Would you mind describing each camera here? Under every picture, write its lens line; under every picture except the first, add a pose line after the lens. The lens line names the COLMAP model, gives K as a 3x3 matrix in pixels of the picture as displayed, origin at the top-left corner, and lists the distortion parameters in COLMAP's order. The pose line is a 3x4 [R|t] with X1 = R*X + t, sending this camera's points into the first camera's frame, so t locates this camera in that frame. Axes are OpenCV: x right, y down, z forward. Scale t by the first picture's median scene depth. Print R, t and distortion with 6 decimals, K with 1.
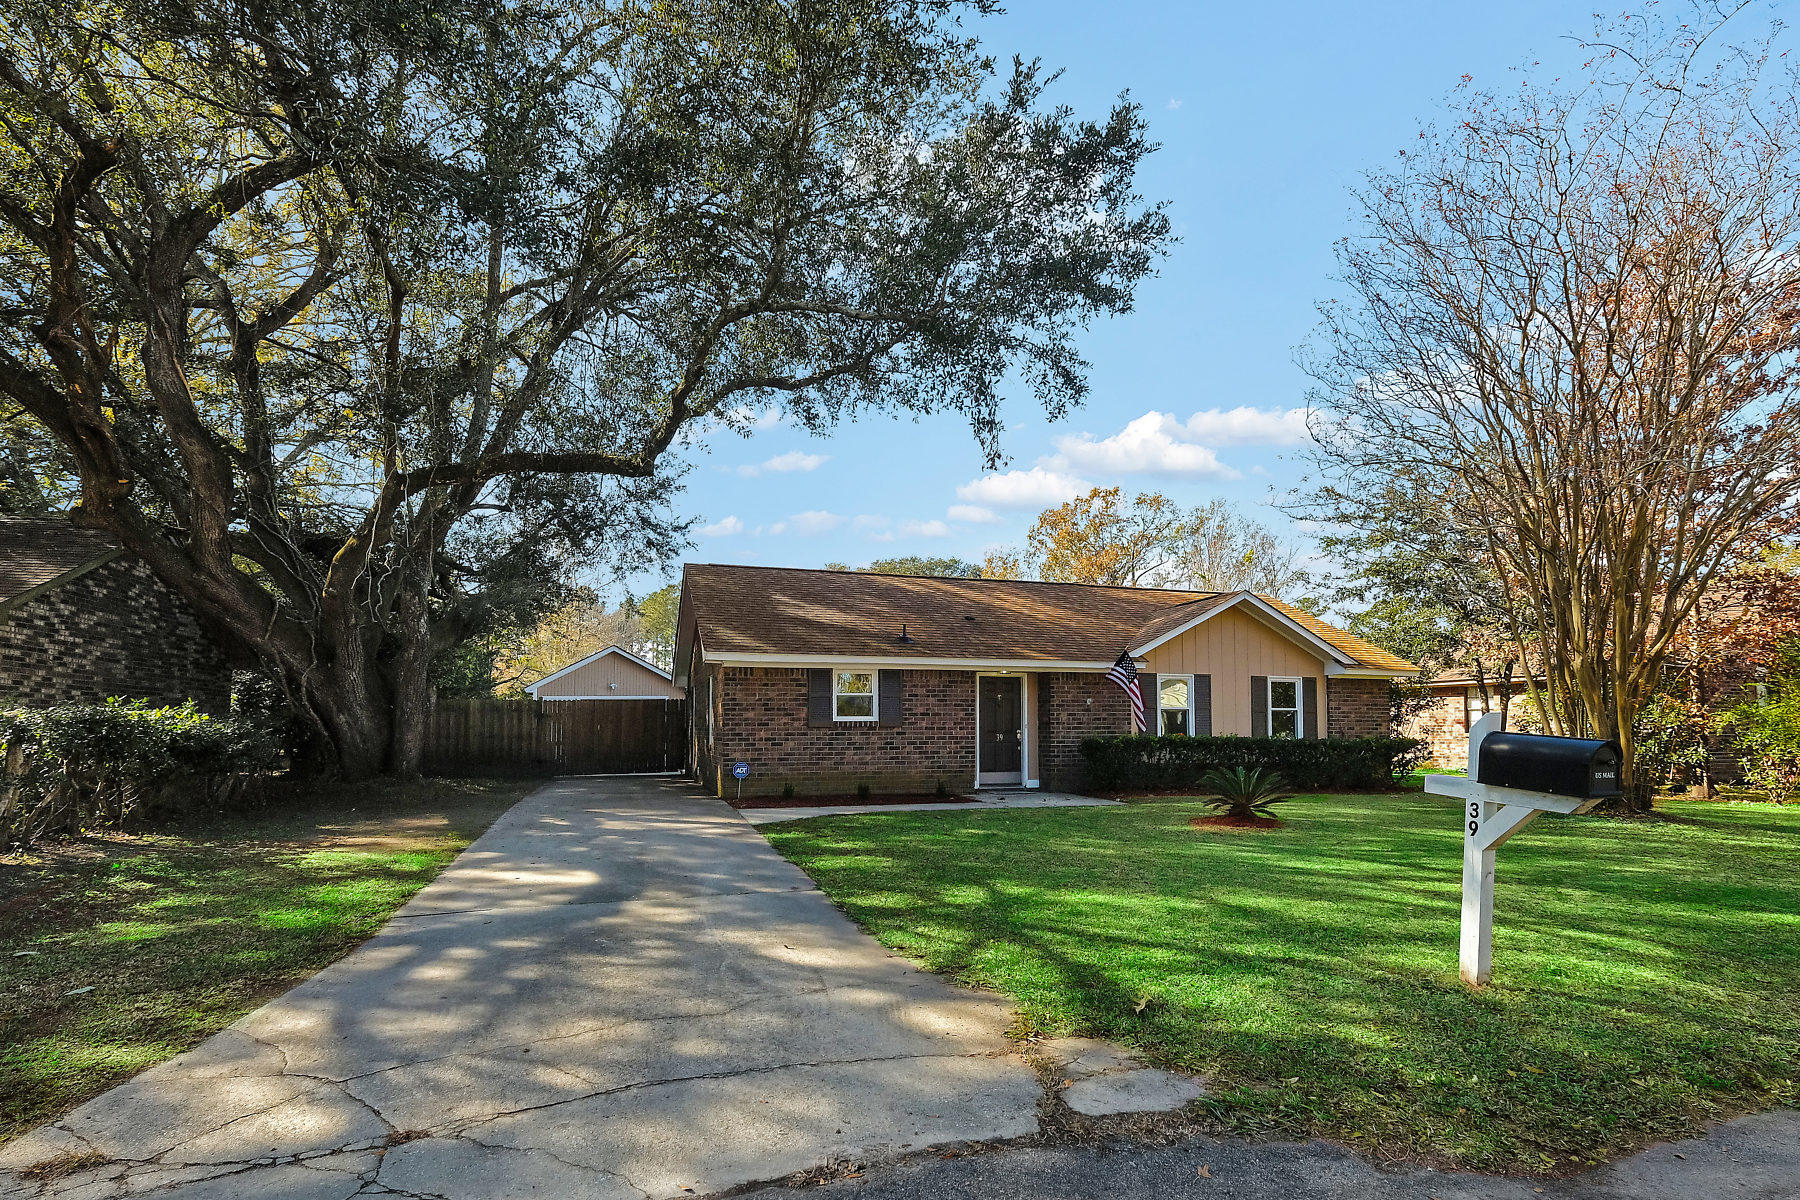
lens RADIAL K [[810.6, 0, 900.0], [0, 810.6, 600.0], [0, 0, 1]] dist [0.009773, -0.000275]
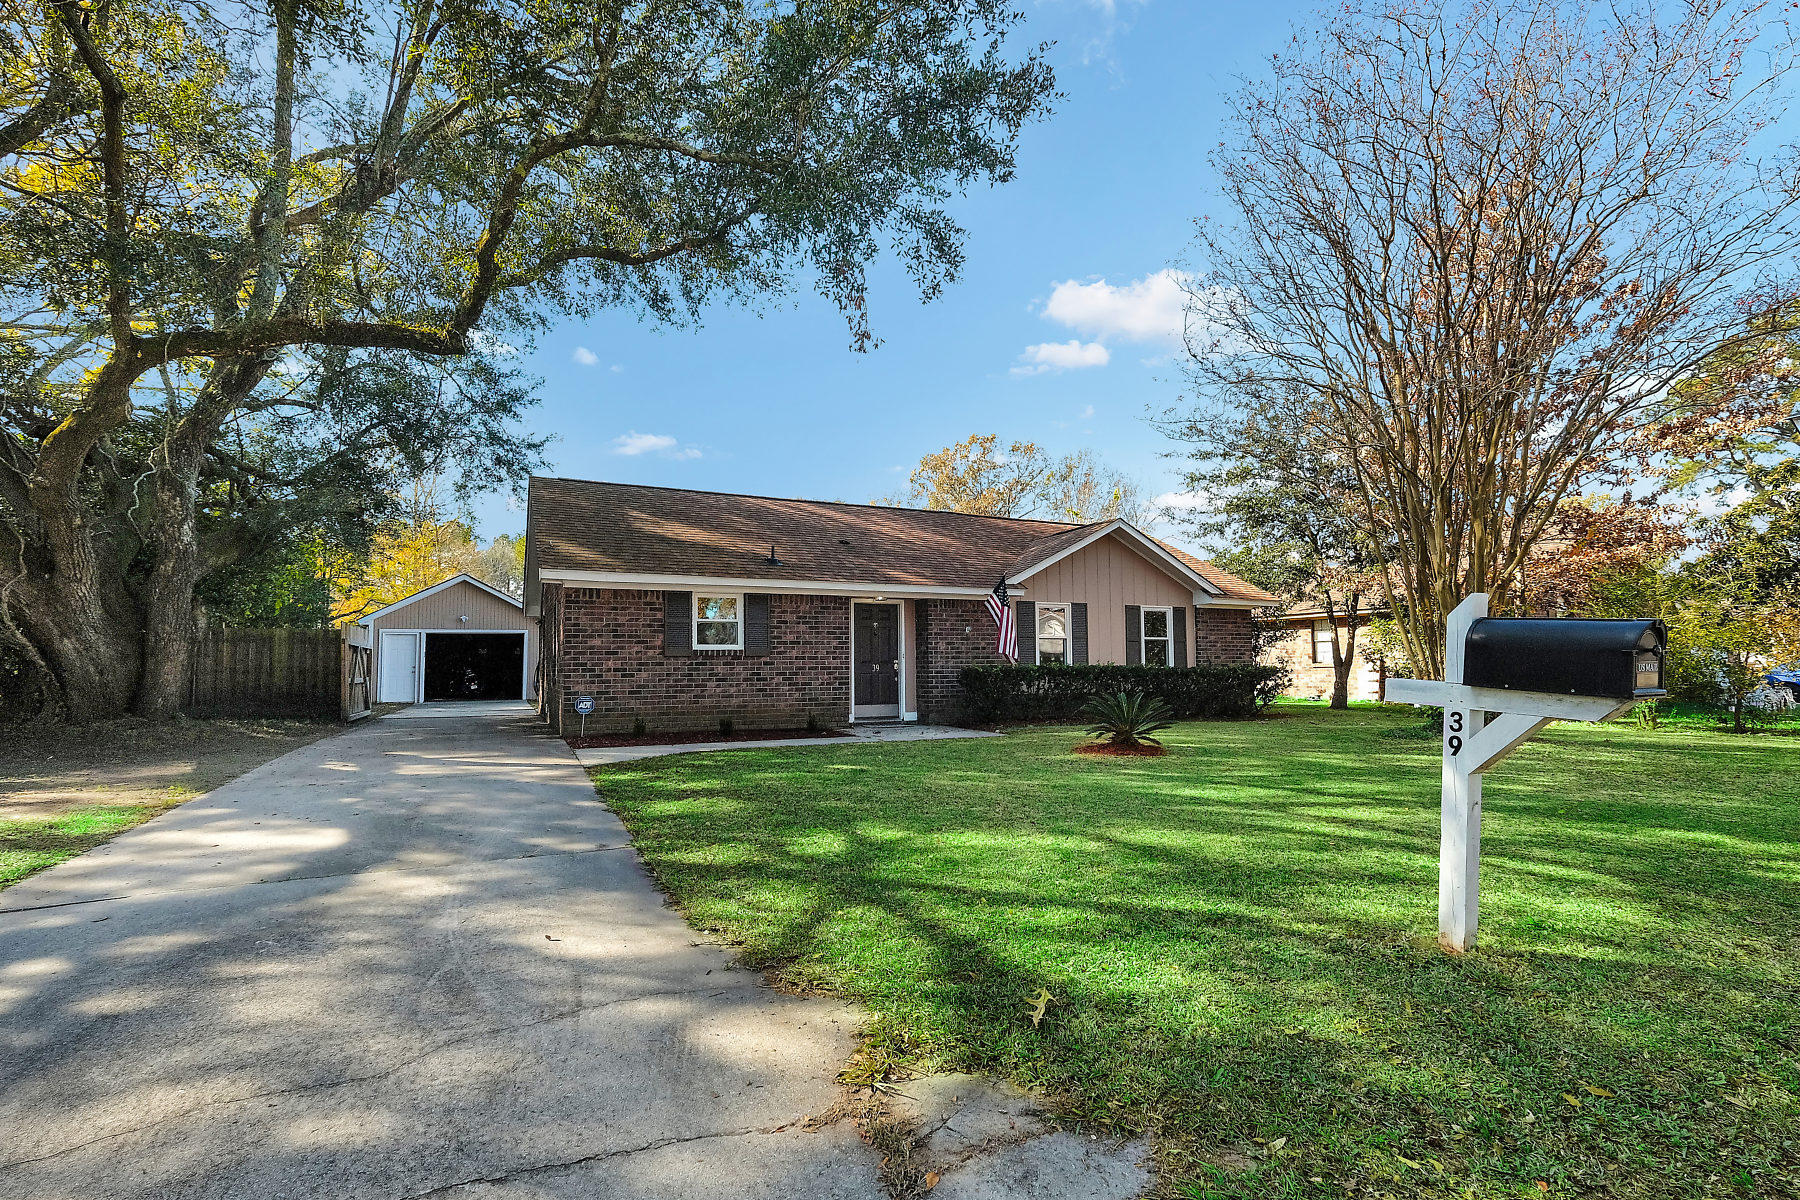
lens RADIAL K [[525.9, 0, 900.0], [0, 525.9, 600.0], [0, 0, 1]] dist [0.000097, -0.000035]
pose [[0.995032, 0.008061, 0.099232, 0.090909], [-0.004260, 0.999251, -0.038458, 0.115281], [-0.099468, 0.037844, 0.994321, 0.384781]]
